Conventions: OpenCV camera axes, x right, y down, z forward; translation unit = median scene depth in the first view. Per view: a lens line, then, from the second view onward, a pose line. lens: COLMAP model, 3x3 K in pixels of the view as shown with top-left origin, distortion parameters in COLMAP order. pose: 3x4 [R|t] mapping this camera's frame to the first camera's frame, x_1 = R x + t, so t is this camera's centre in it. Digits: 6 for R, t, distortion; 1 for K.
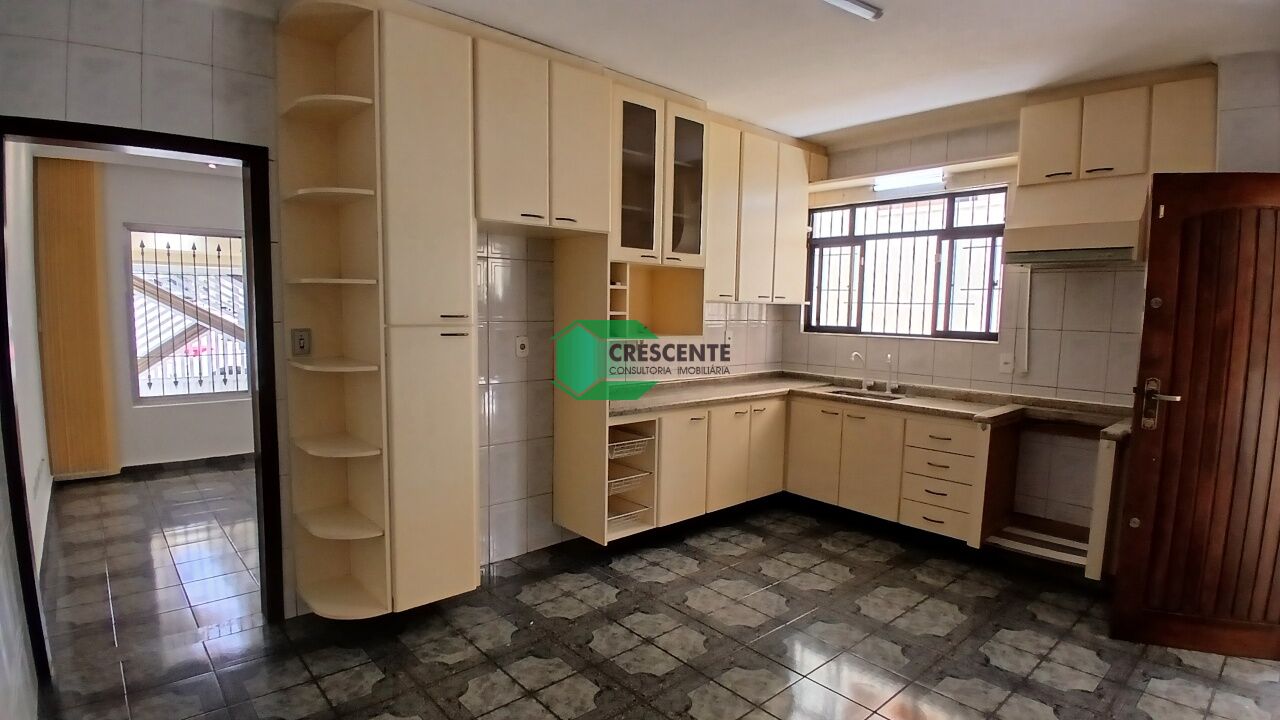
lens RADIAL K [[658.9, 0, 640.5], [0, 658.9, 369.1], [0, 0, 1]] dist [0.003676, 0.000559]
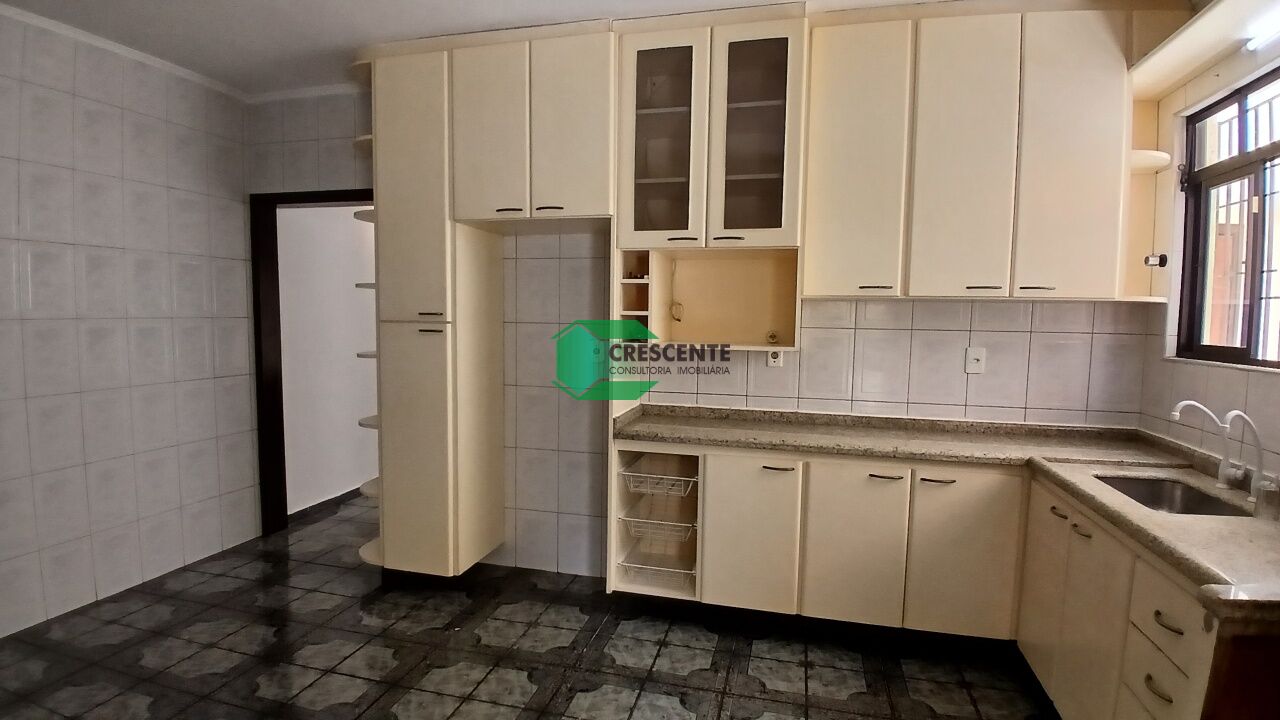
lens RADIAL K [[622.5, 0, 640.0], [0, 622.5, 360.0], [0, 0, 1]] dist [-0.013837, -0.000530]
pose [[0.550920, 0.053313, -0.832853, 0.572055], [-0.084003, 0.996432, 0.008218, -0.032169], [0.830319, 0.065435, 0.553433, 0.550775]]
